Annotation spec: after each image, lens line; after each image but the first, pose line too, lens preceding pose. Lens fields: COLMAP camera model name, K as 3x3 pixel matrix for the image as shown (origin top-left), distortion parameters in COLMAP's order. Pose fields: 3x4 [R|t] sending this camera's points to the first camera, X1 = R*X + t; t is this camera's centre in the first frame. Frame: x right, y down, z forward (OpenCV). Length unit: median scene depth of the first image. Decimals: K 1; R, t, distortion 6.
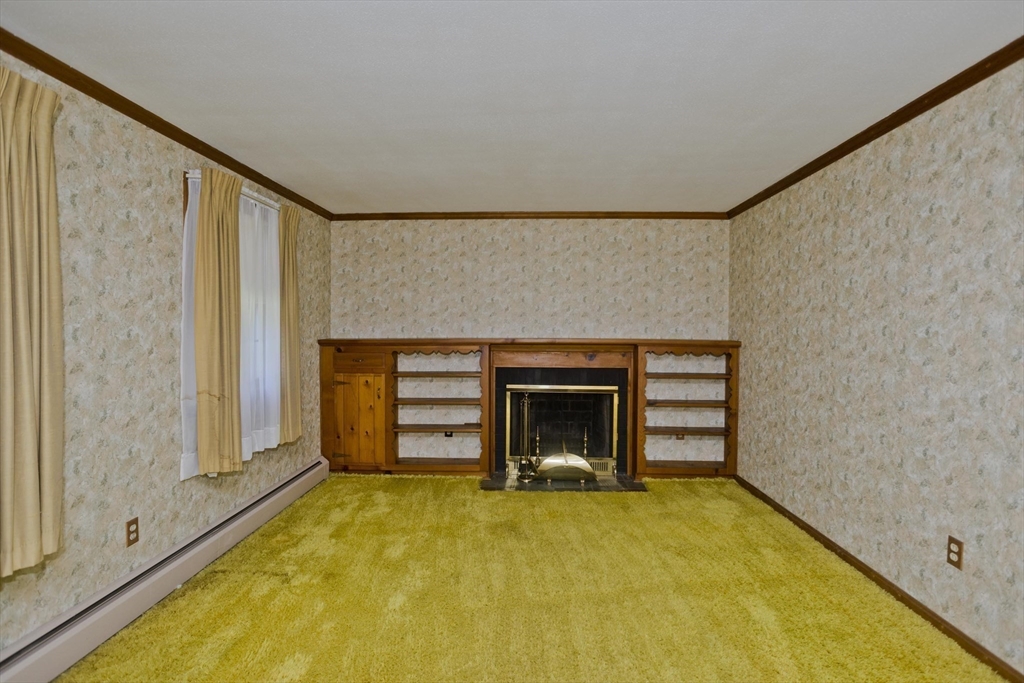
lens RADIAL K [[517.3, 0, 513.5], [0, 517.3, 338.0], [0, 0, 1]] dist [-0.066045, 0.040056]
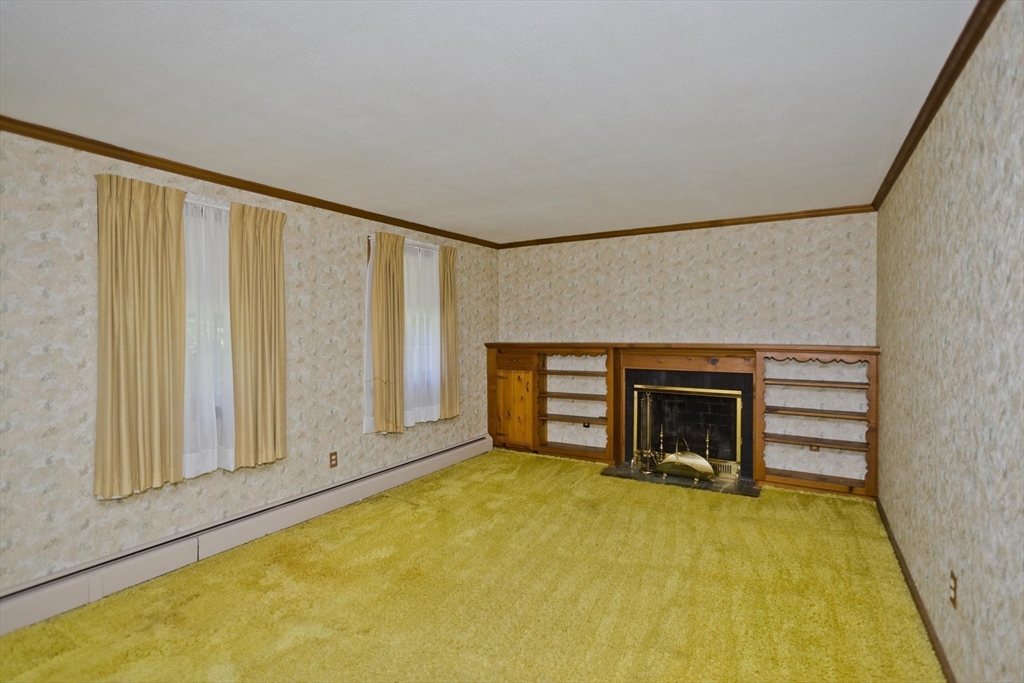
lens RADIAL K [[517.3, 0, 513.5], [0, 517.3, 338.0], [0, 0, 1]] dist [-0.066045, 0.040056]
pose [[0.864857, 0.001382, -0.502016, 0.329922], [-0.001509, 0.999999, 0.000155, -0.009800], [0.502015, 0.000624, 0.864859, -0.088635]]
